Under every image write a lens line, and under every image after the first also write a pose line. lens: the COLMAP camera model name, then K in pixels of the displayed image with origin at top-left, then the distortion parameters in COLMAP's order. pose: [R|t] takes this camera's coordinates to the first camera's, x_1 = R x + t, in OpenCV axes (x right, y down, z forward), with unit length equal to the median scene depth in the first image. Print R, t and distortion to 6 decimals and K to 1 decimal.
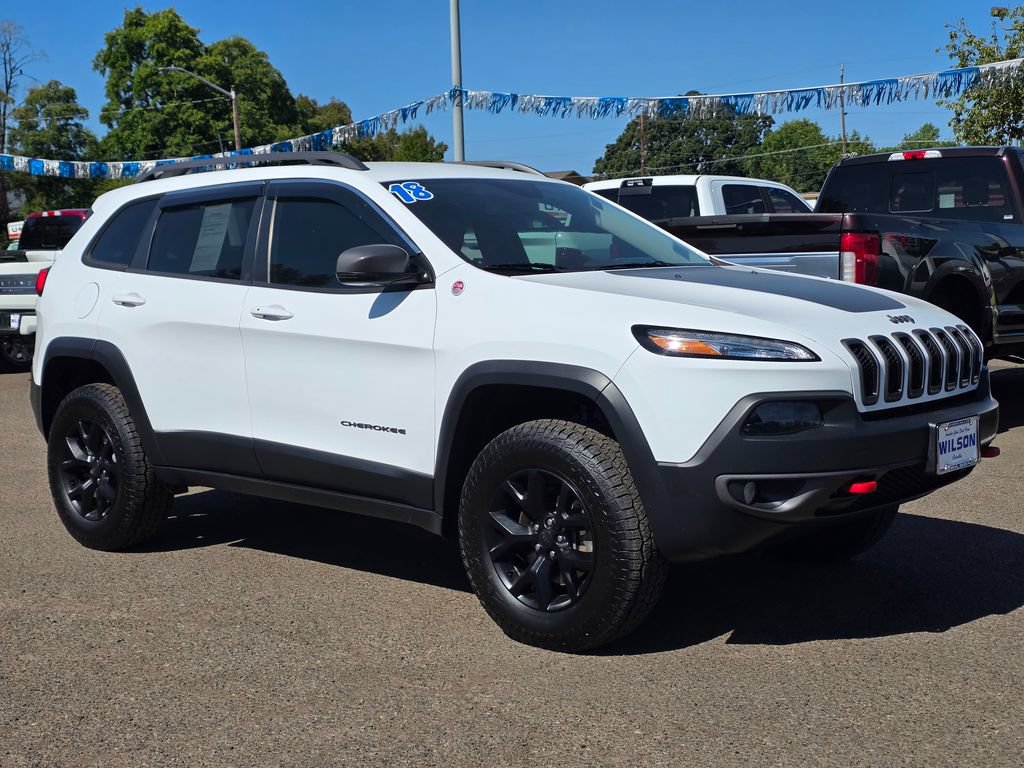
lens RADIAL K [[1377.9, 0, 507.1], [0, 1377.9, 386.5], [0, 0, 1]] dist [0.070909, 0.000000]
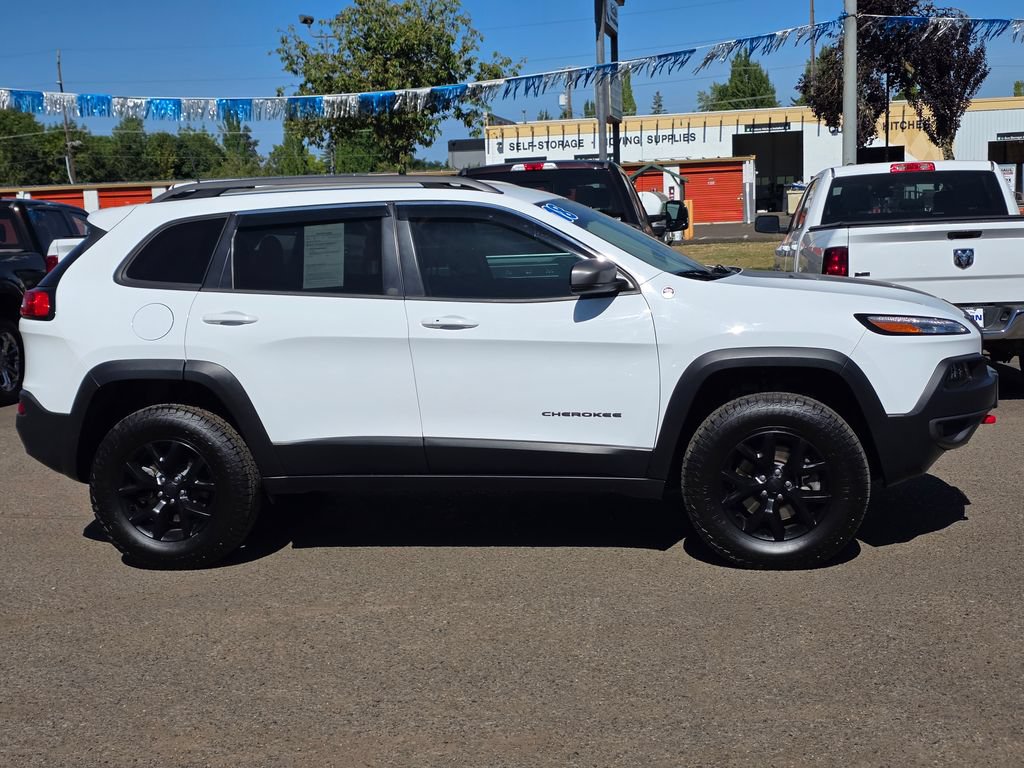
lens RADIAL K [[1377.9, 0, 500.2], [0, 1377.9, 404.2], [0, 0, 1]] dist [0.070909, 0.000000]
pose [[0.848011, -0.083239, 0.523400, -0.728829], [0.072445, 0.996525, 0.041106, -0.030847], [-0.525003, 0.003060, 0.851095, 0.032071]]
